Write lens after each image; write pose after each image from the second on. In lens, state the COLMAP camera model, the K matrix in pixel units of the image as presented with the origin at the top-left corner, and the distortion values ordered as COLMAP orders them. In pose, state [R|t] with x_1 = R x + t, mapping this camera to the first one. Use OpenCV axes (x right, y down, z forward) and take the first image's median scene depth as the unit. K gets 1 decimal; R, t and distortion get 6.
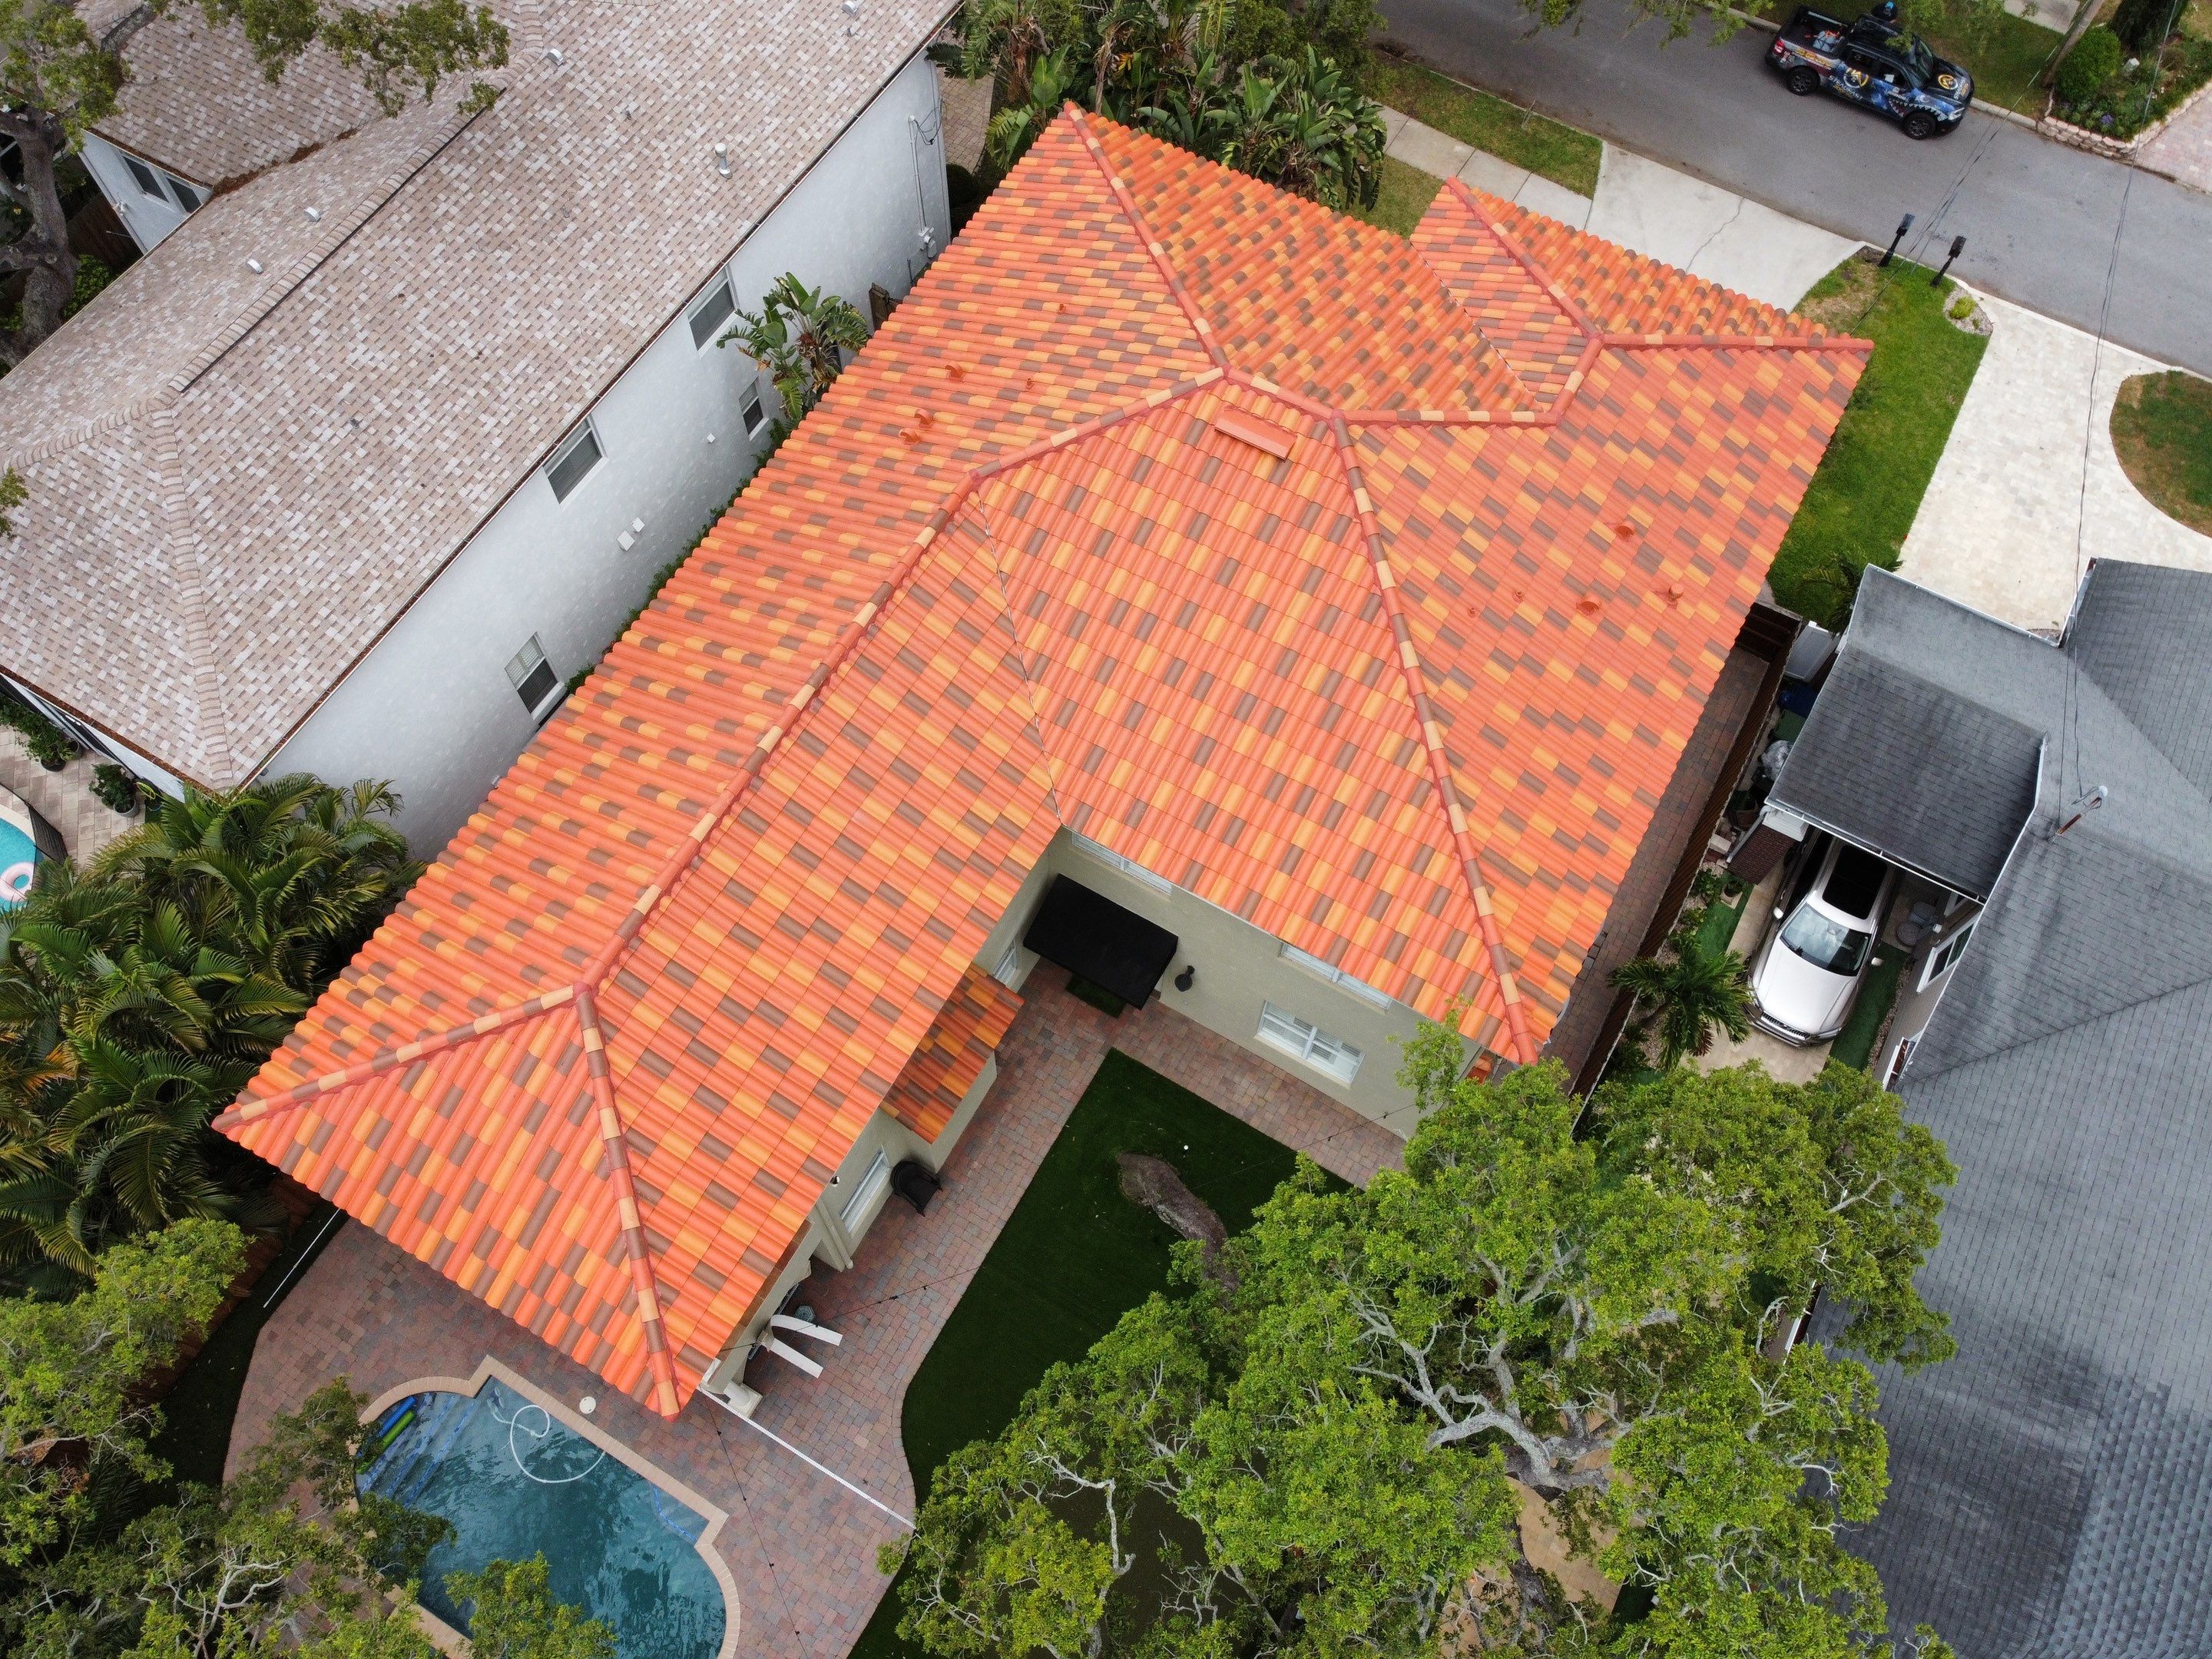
lens RADIAL K [[1666.2, 0, 1075.8], [0, 1666.2, 832.2], [0, 0, 1]] dist [0.008477, -0.011128]
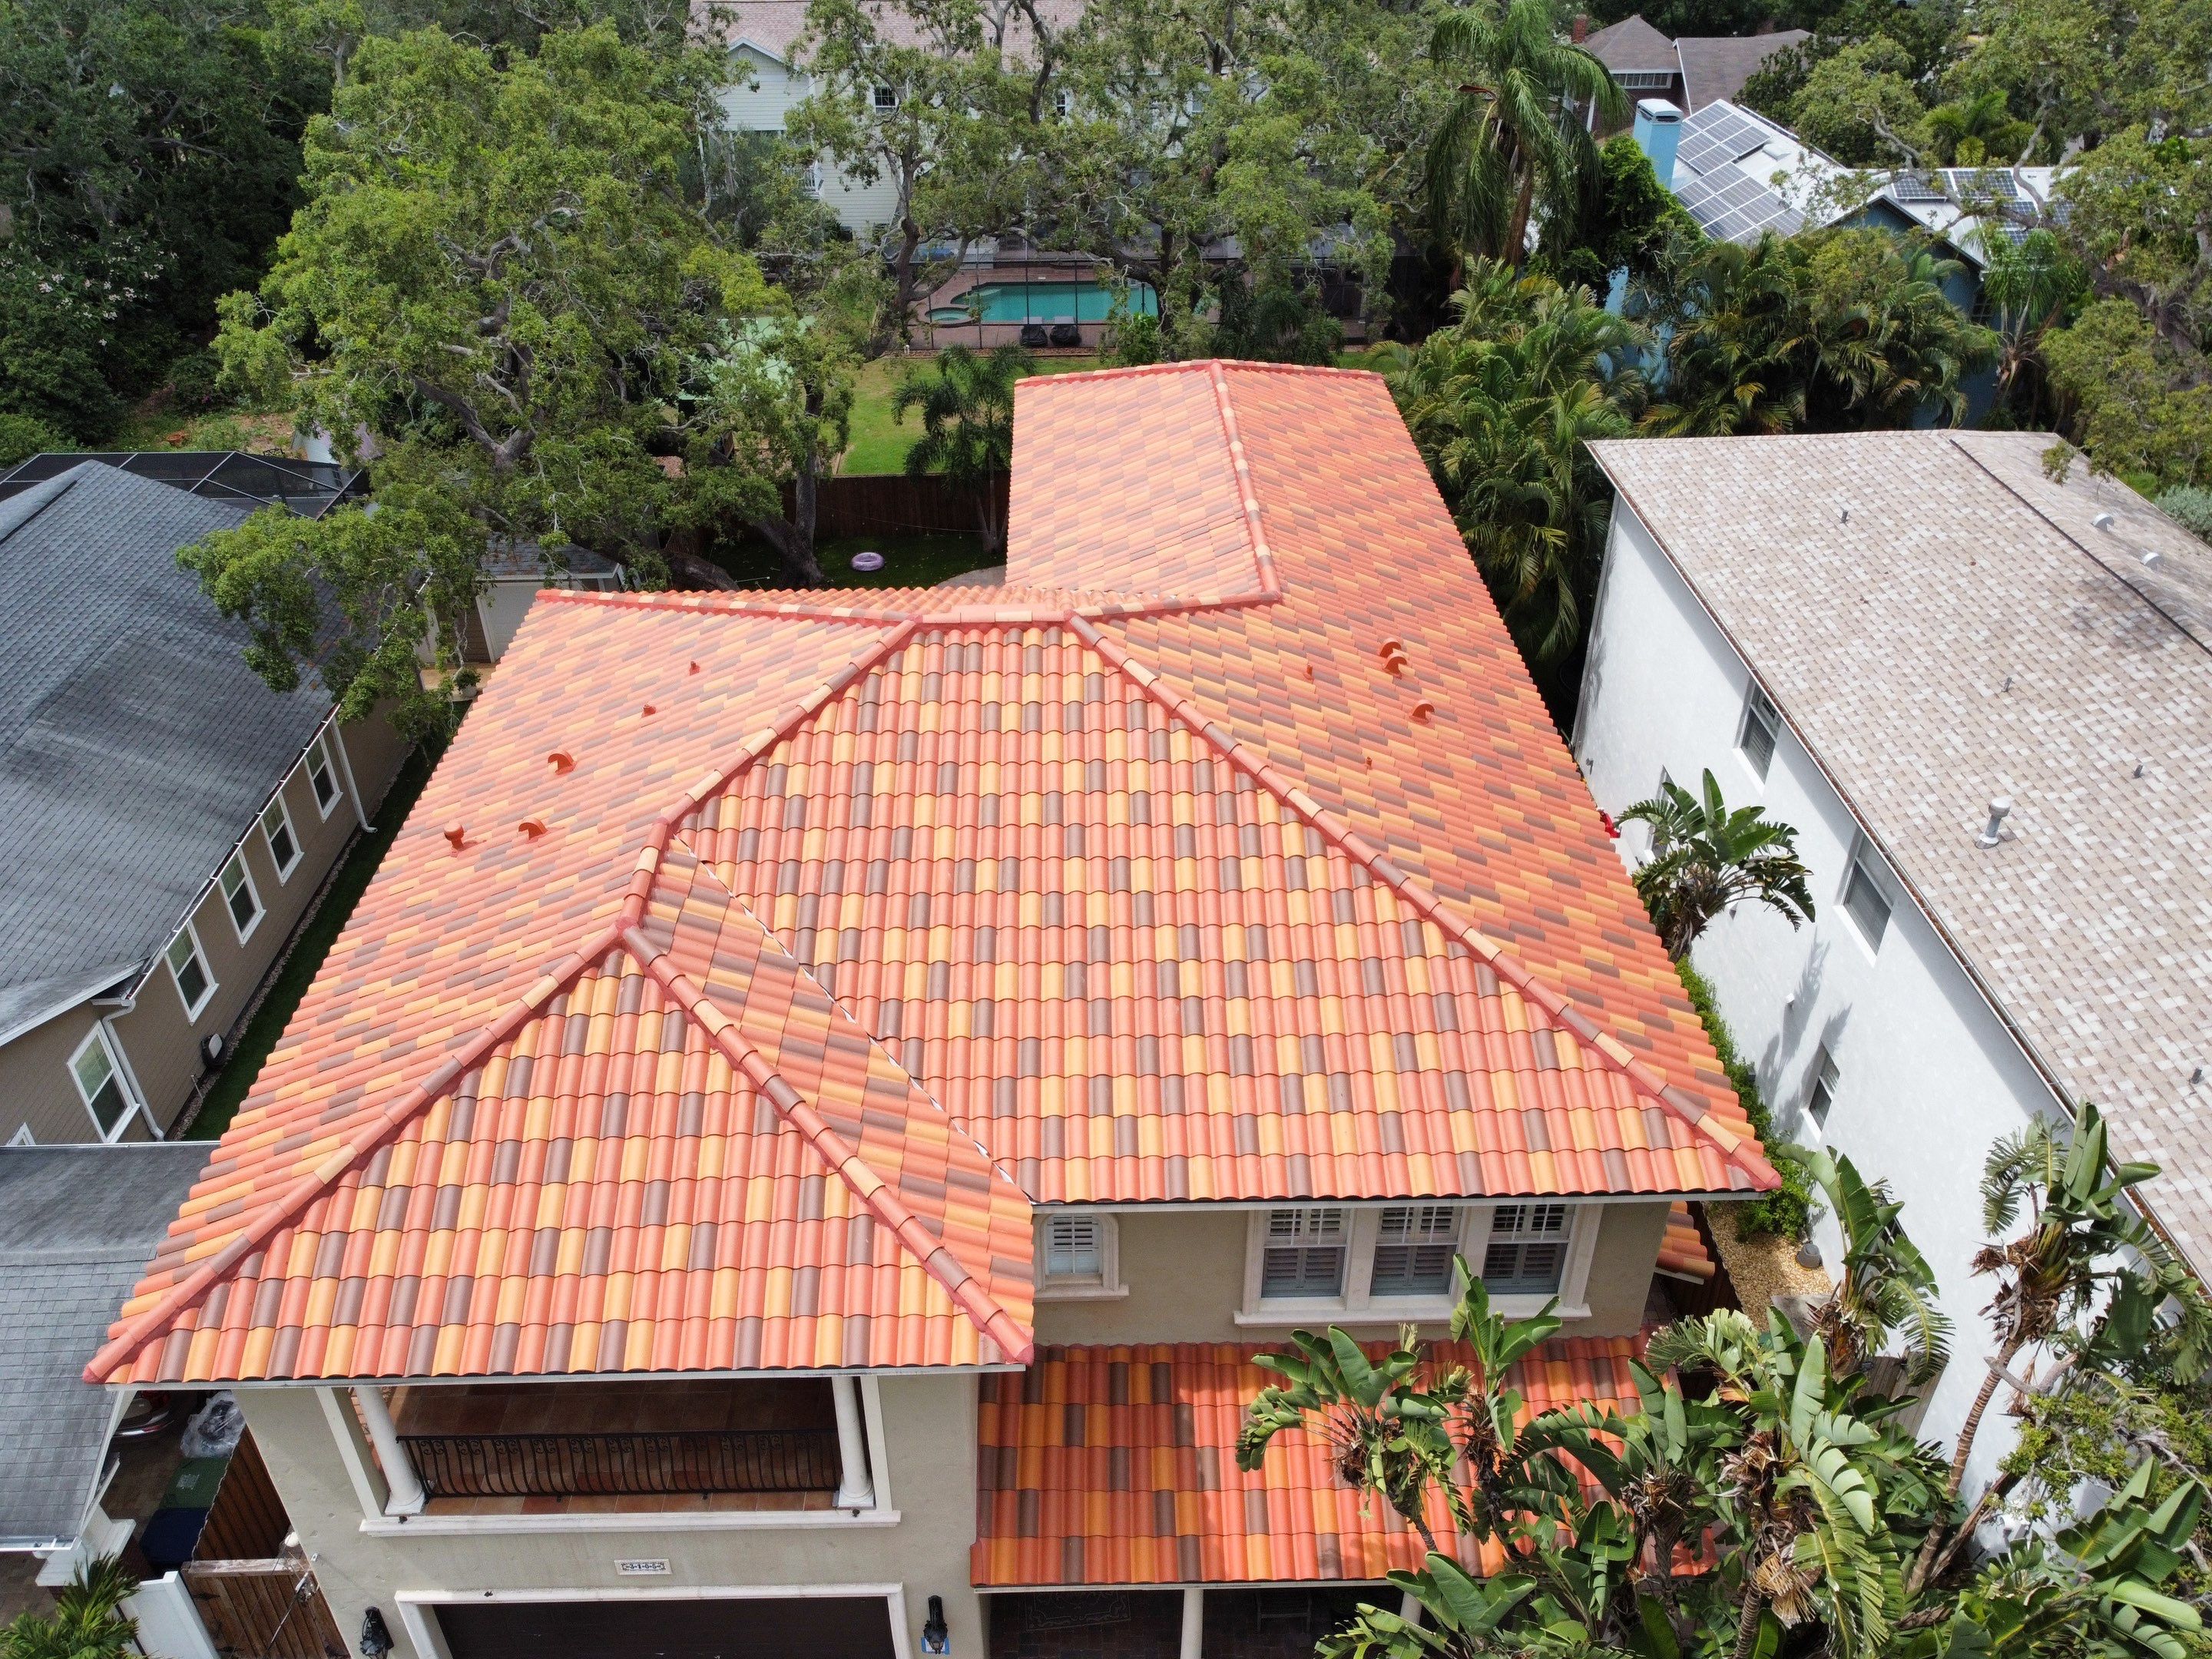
lens RADIAL K [[1666.2, 0, 1076.9], [0, 1666.2, 809.5], [0, 0, 1]] dist [0.008477, -0.011128]
pose [[-0.858820, 0.287640, -0.423900, 0.419638], [-0.453848, -0.043435, 0.890020, -0.922856], [0.237593, 0.956753, 0.167848, 0.896228]]
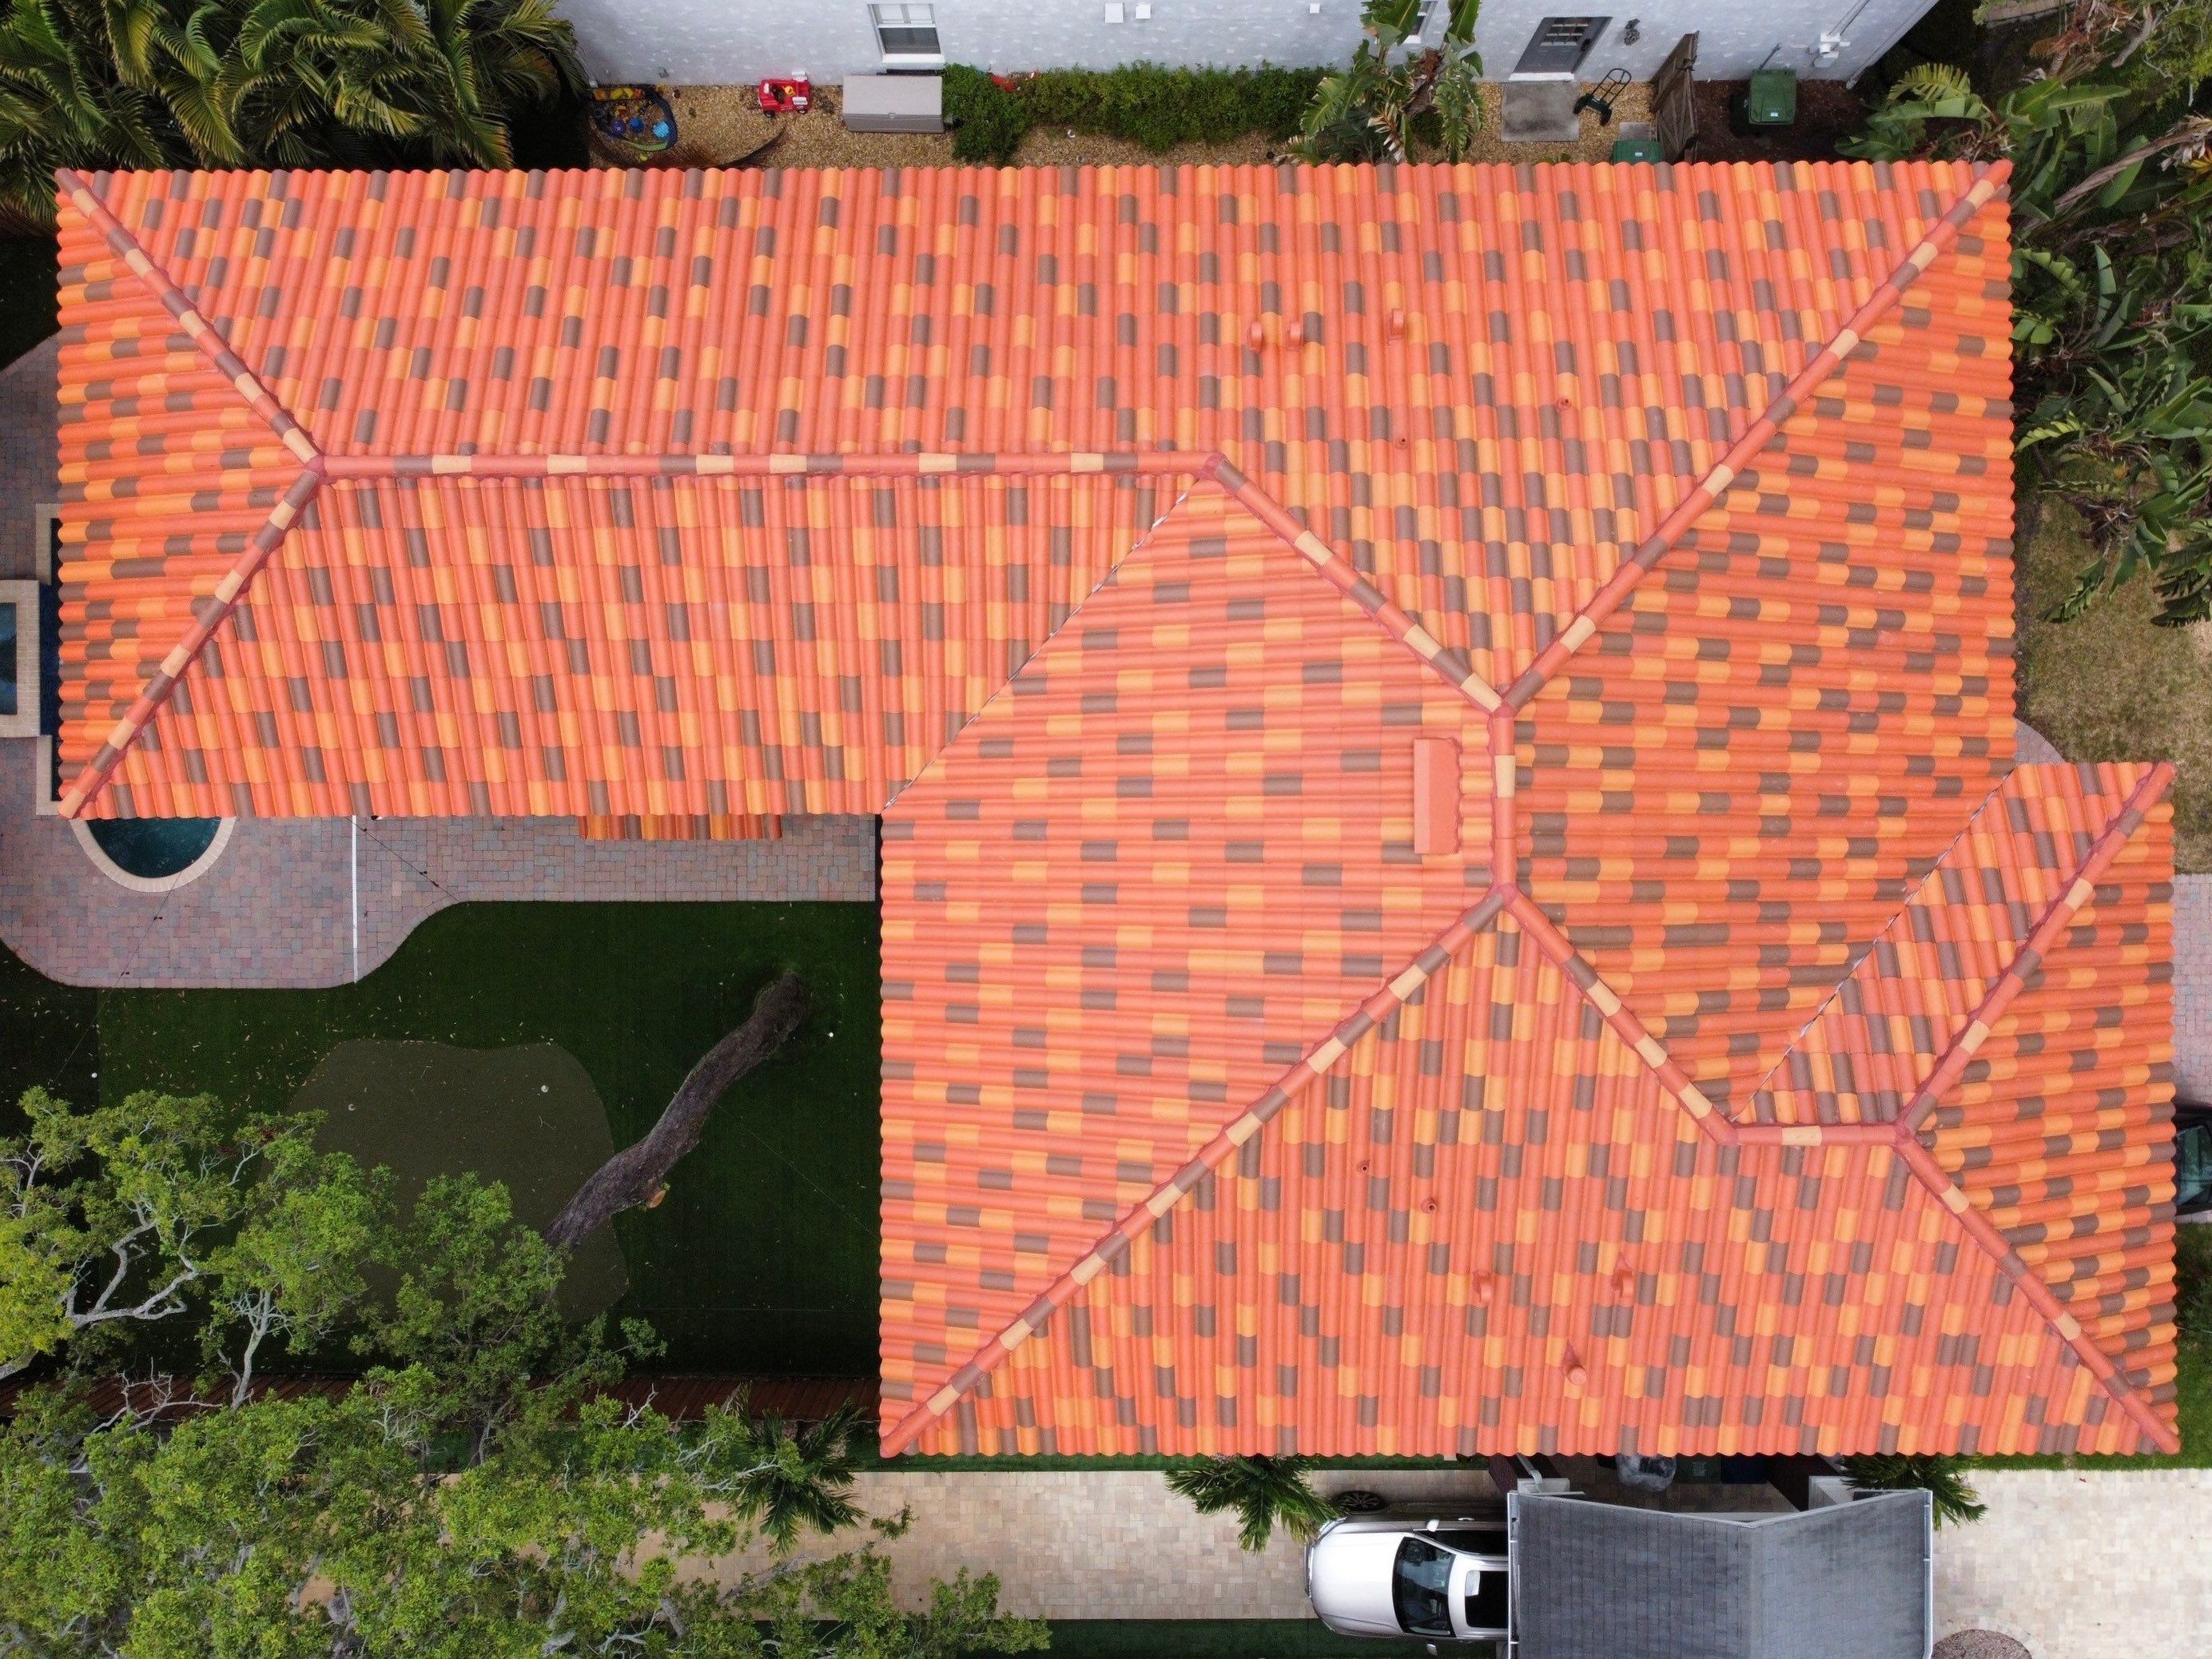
lens RADIAL K [[1733.1, 0, 1064.7], [0, 1733.1, 812.5], [0, 0, 1]] dist [0.007494, -0.013530]
pose [[0.503634, 0.863758, -0.016571, 0.045014], [-0.766198, 0.455446, 0.453332, -0.413747], [0.399116, -0.215616, 0.891188, 0.276451]]
